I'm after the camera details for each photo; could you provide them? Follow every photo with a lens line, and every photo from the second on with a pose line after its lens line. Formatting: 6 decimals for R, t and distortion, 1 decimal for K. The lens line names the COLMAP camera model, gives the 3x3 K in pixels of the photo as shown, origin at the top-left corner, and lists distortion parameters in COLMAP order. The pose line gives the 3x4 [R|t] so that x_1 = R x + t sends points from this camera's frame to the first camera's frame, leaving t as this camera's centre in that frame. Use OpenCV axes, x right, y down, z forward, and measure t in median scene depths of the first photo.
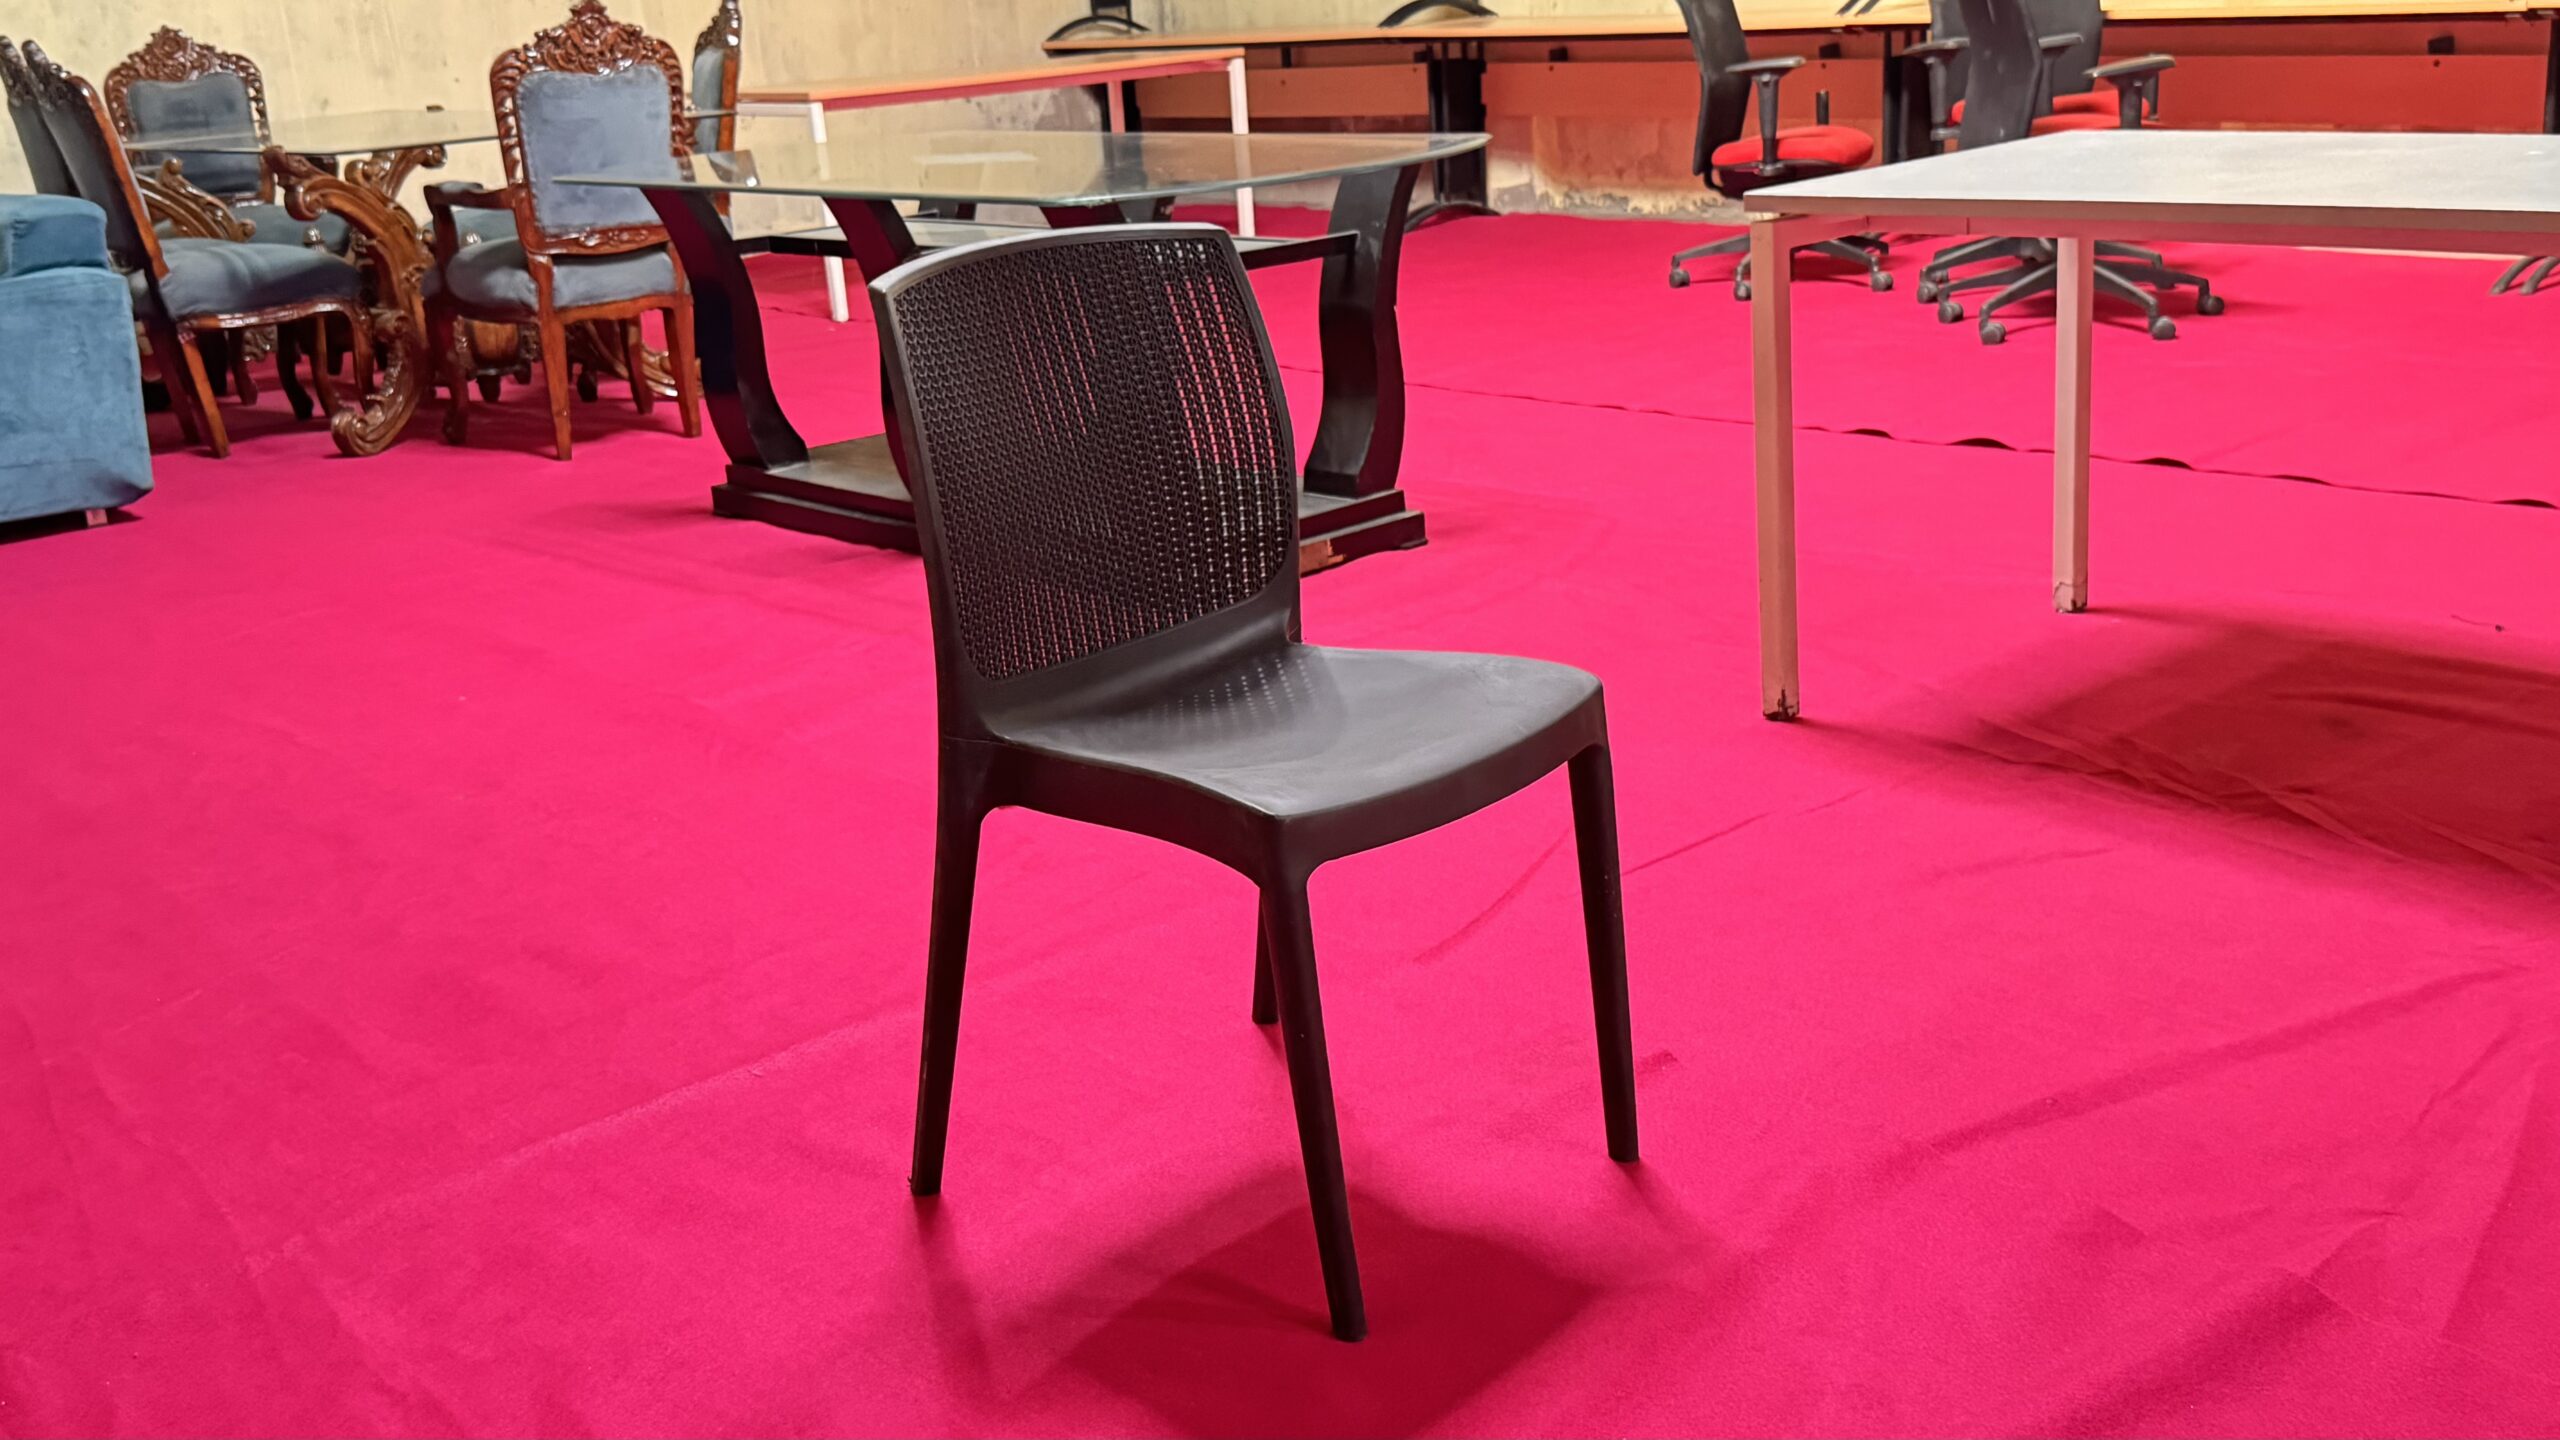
lens RADIAL K [[2515.4, 0, 1267.4], [0, 2515.4, 724.0], [0, 0, 1]] dist [0.180818, -0.435646]
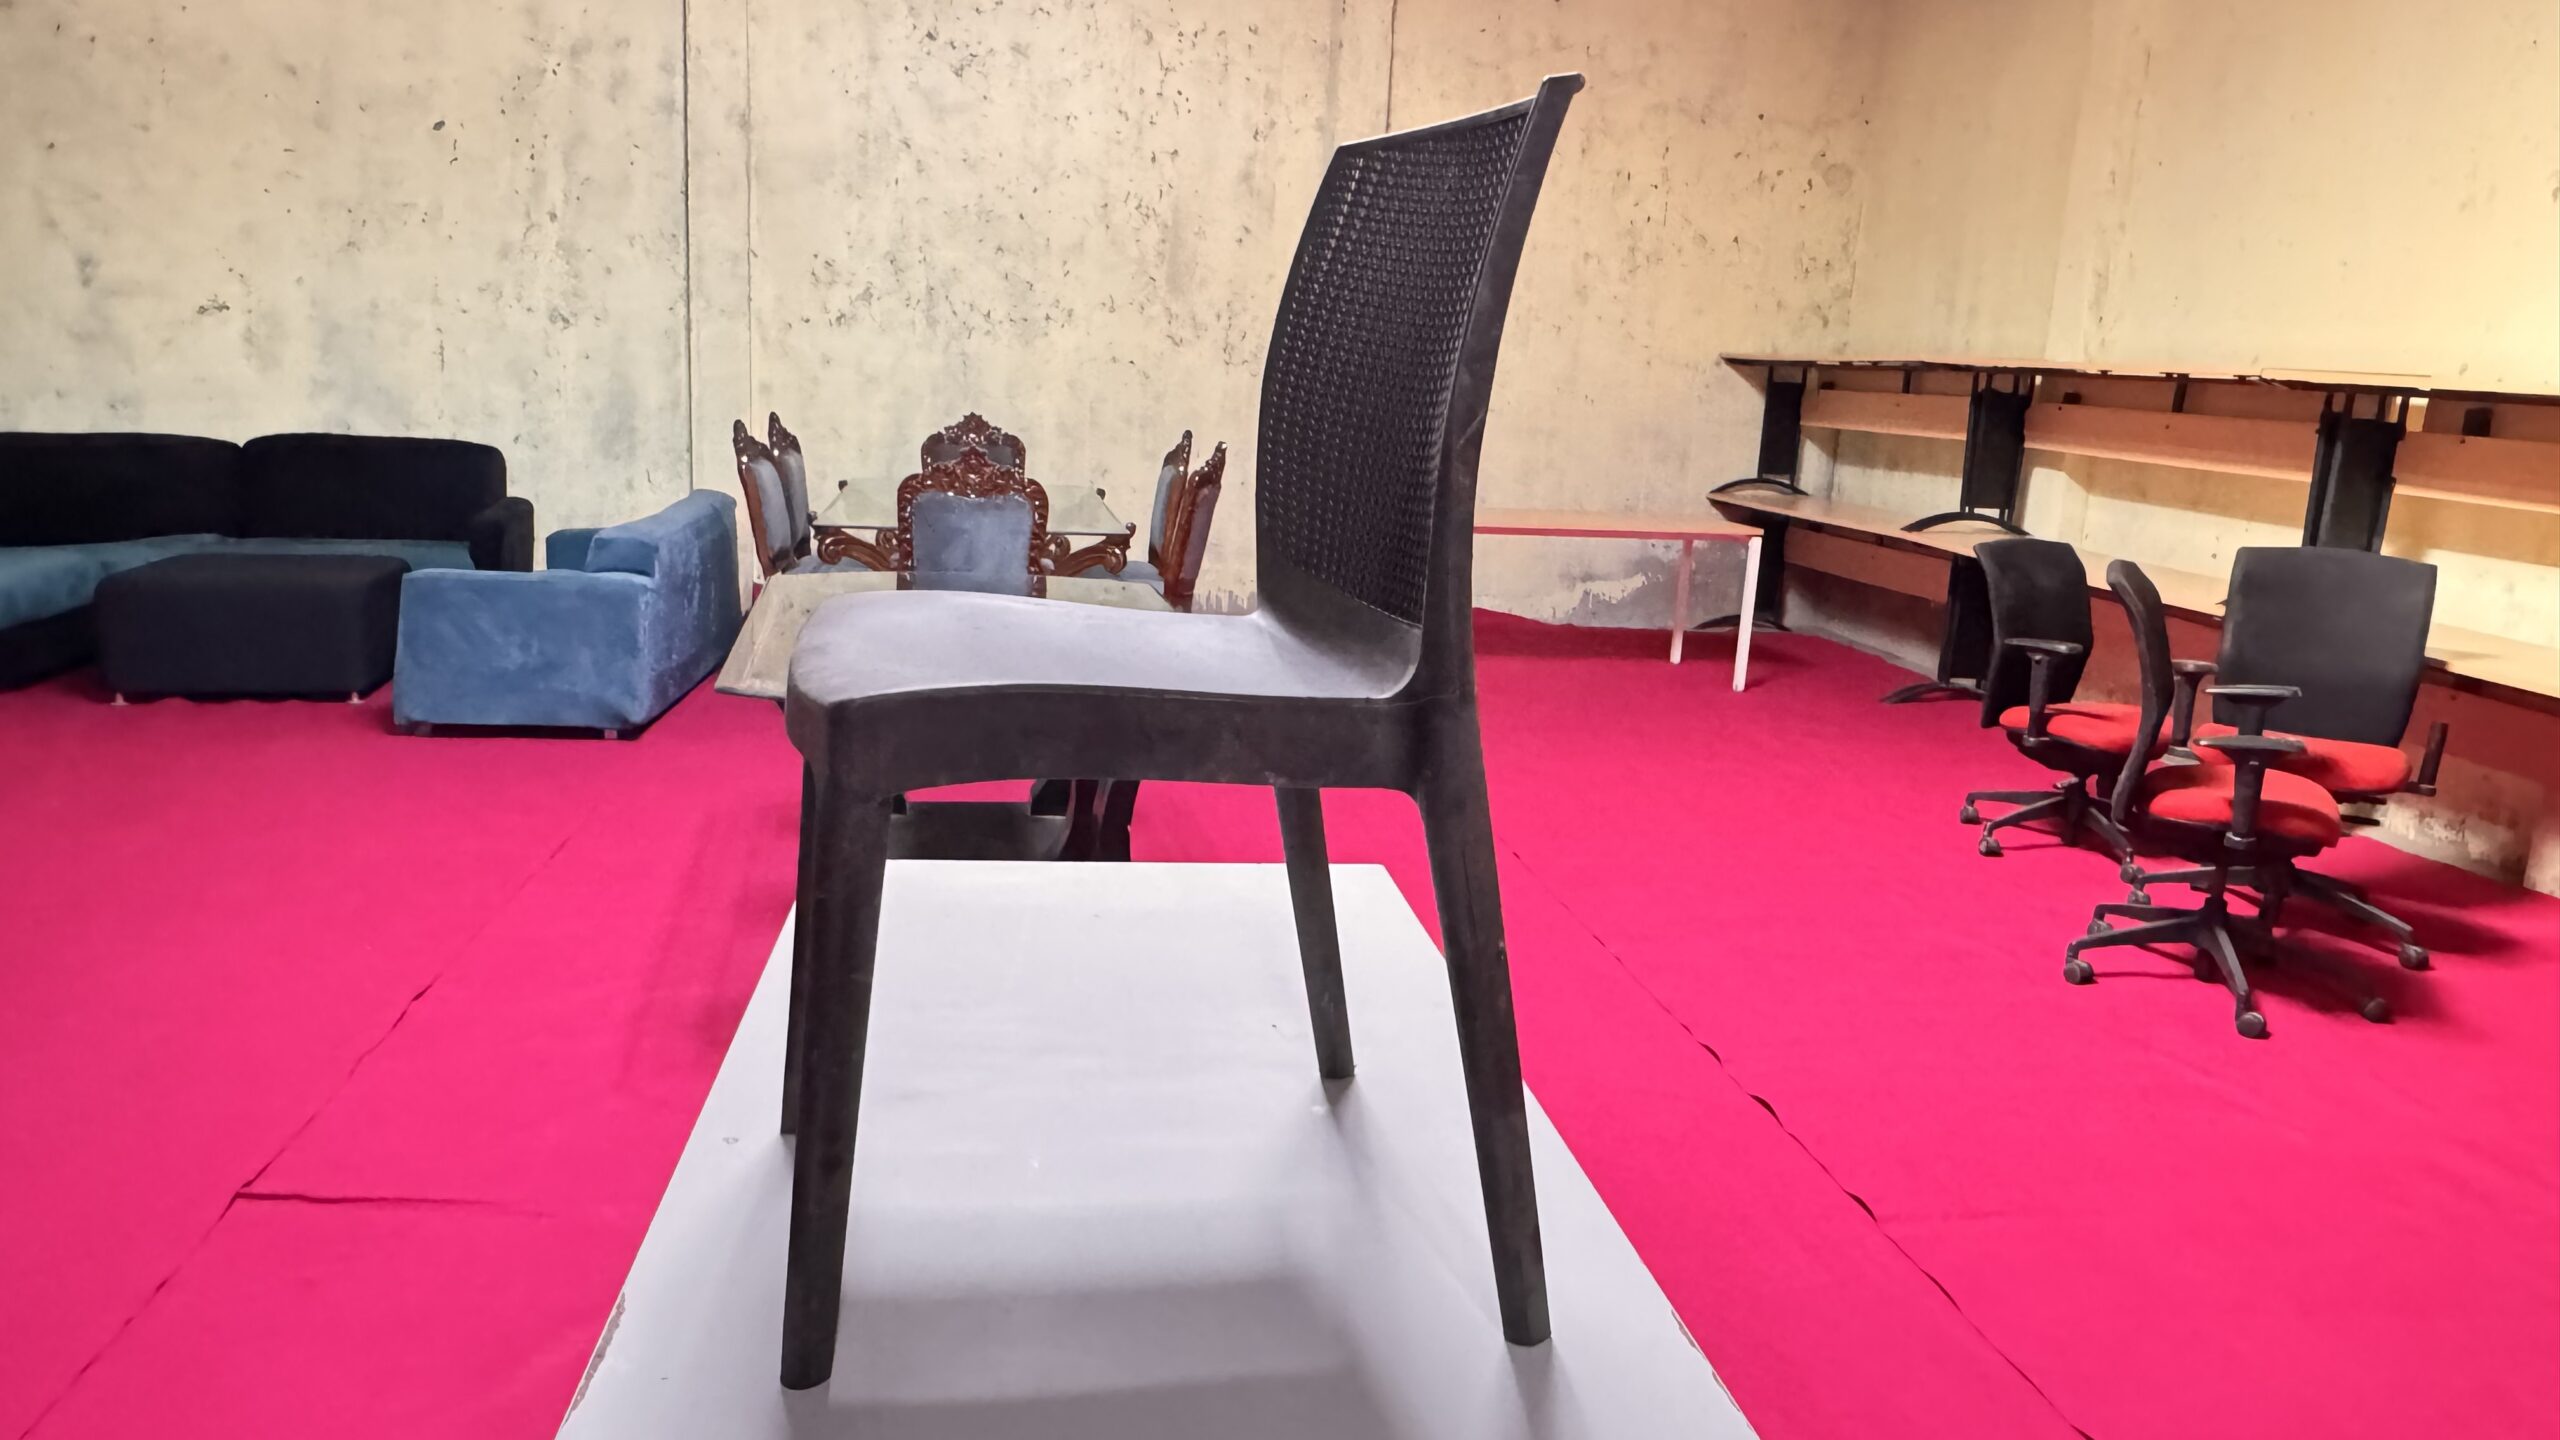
lens RADIAL K [[1761.1, 0, 1259.8], [0, 1761.1, 714.5], [0, 0, 1]] dist [0.004261, -0.003262]
pose [[0.823258, 0.216761, -0.524653, 0.378390], [-0.261088, 0.965254, -0.010889, -0.168135], [0.504063, 0.145945, 0.851246, 0.281160]]
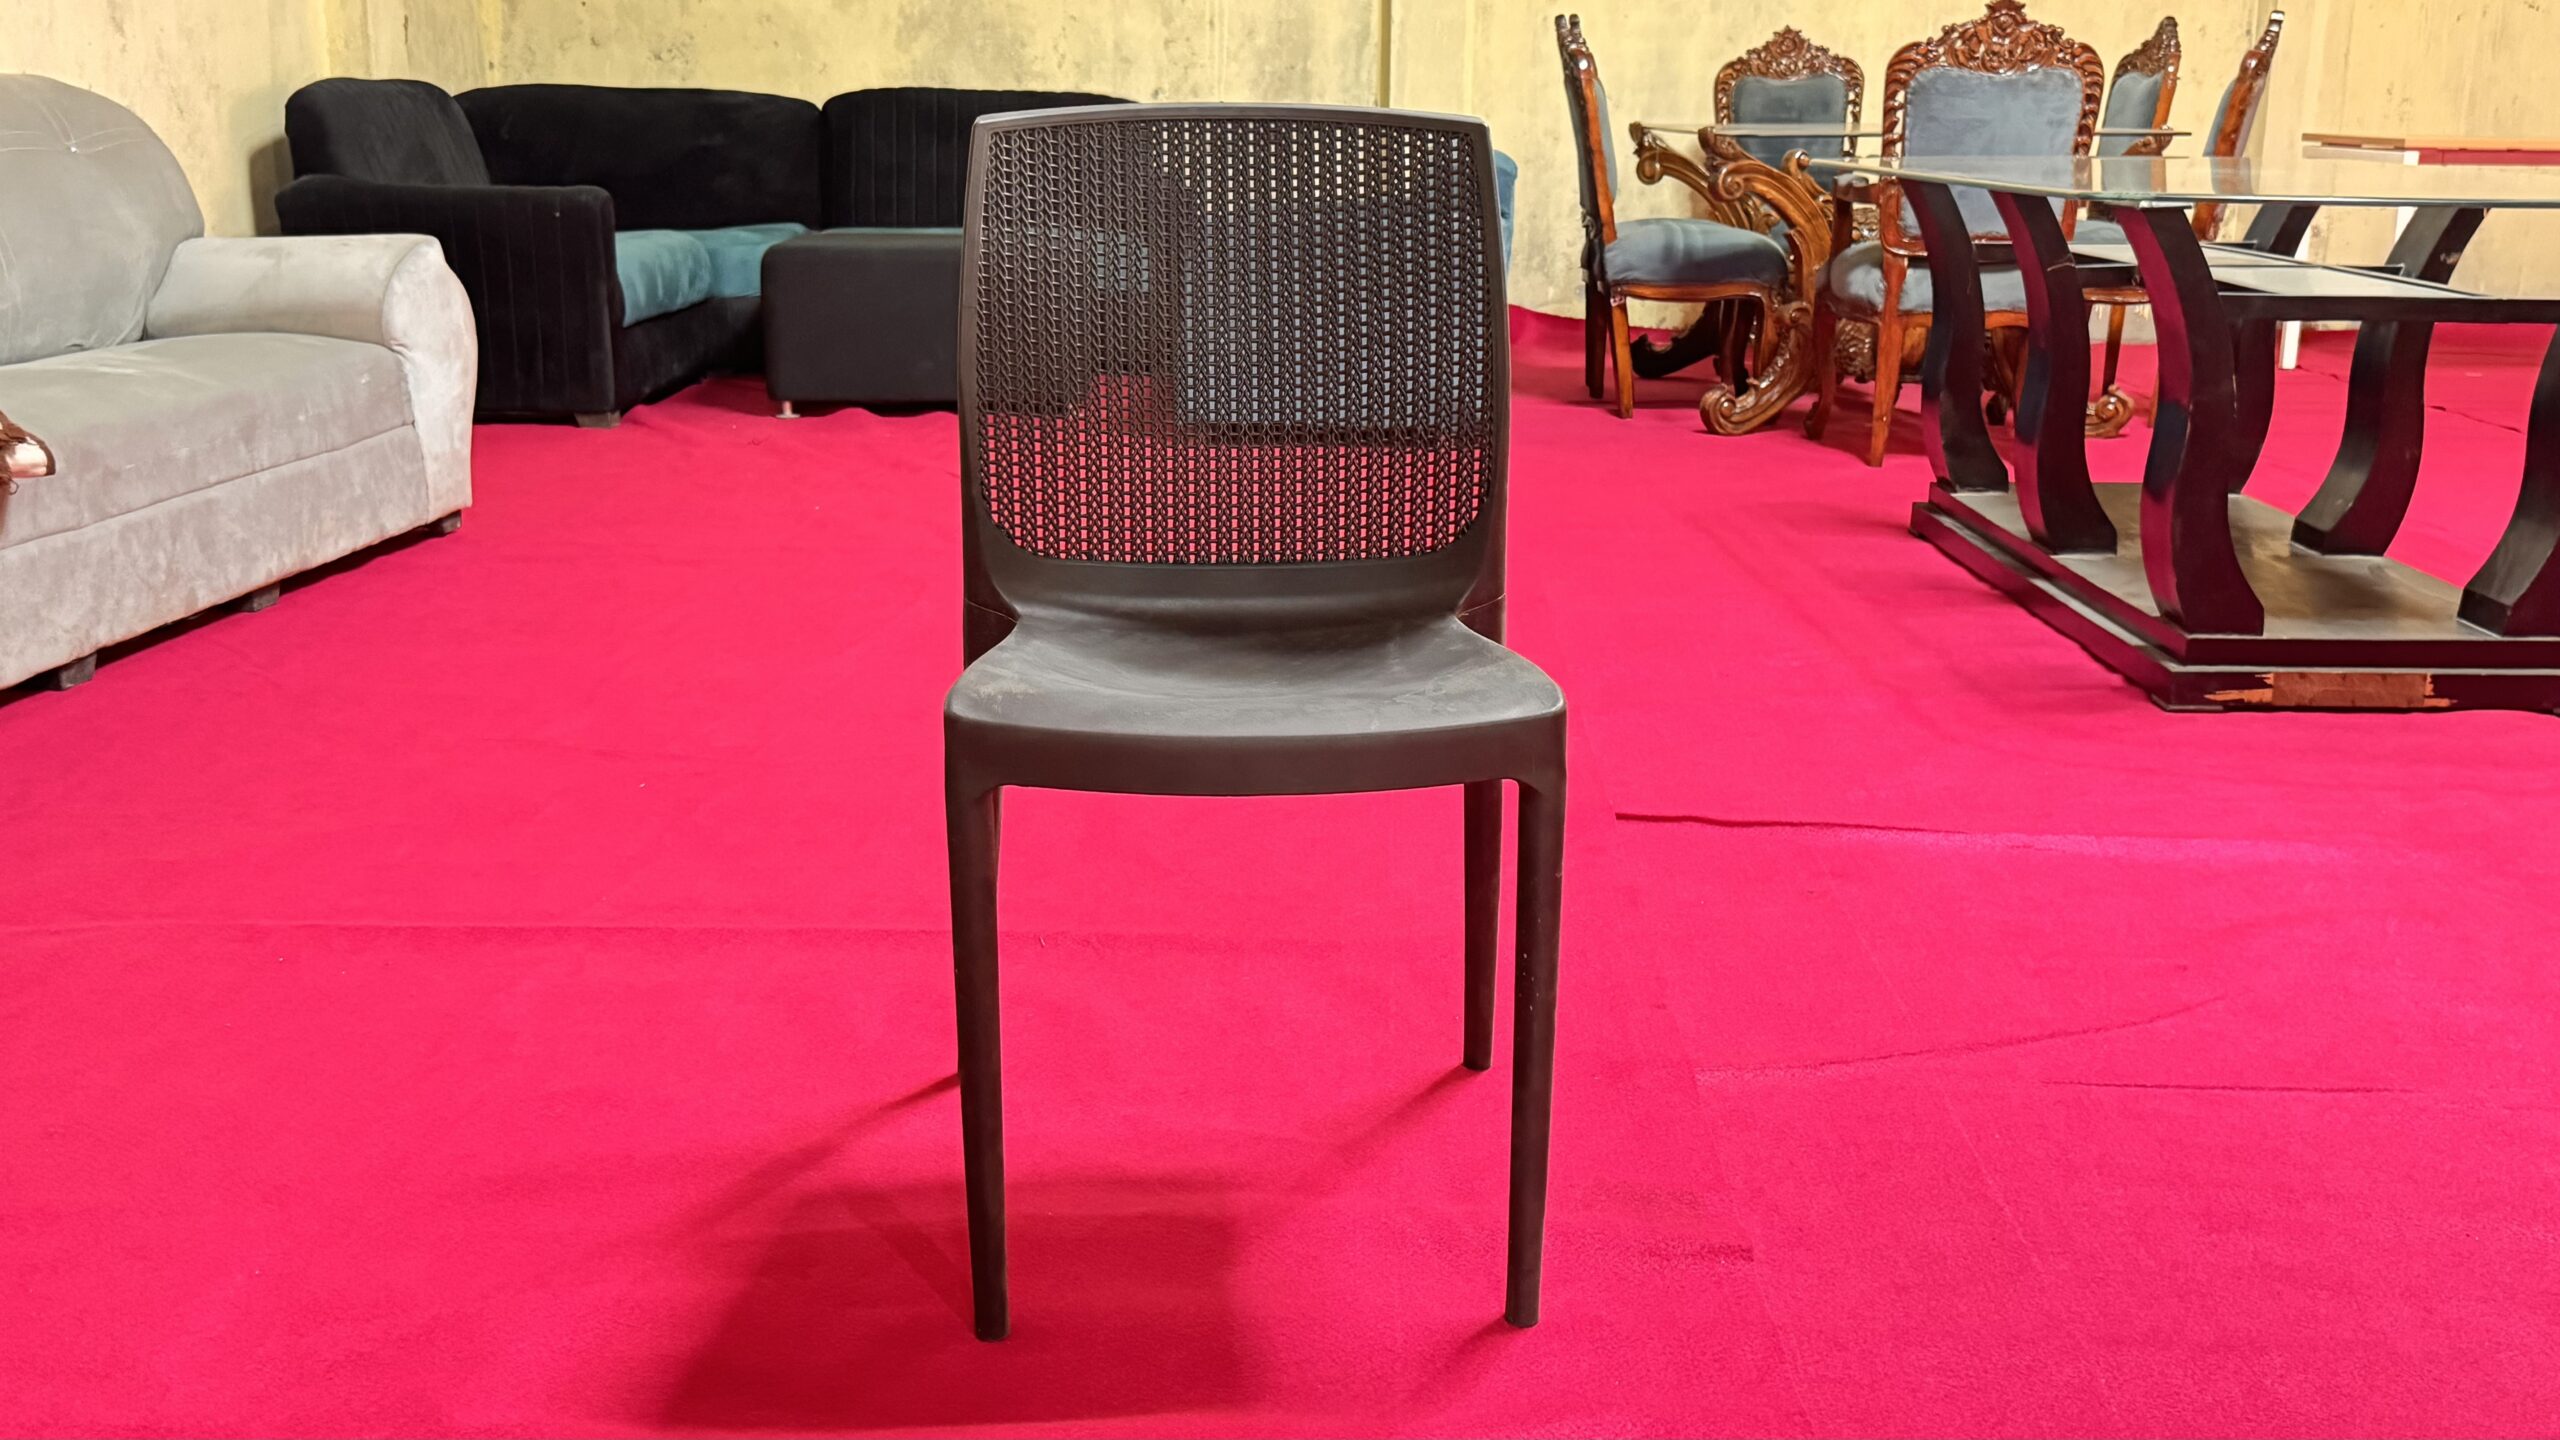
lens RADIAL K [[2515.4, 0, 1267.4], [0, 2515.4, 724.0], [0, 0, 1]] dist [0.180818, -0.435646]
pose [[0.718500, 0.236502, -0.654083, 0.216588], [-0.255540, 0.964404, 0.068001, -0.015715], [0.646883, 0.118286, 0.753360, 0.131883]]
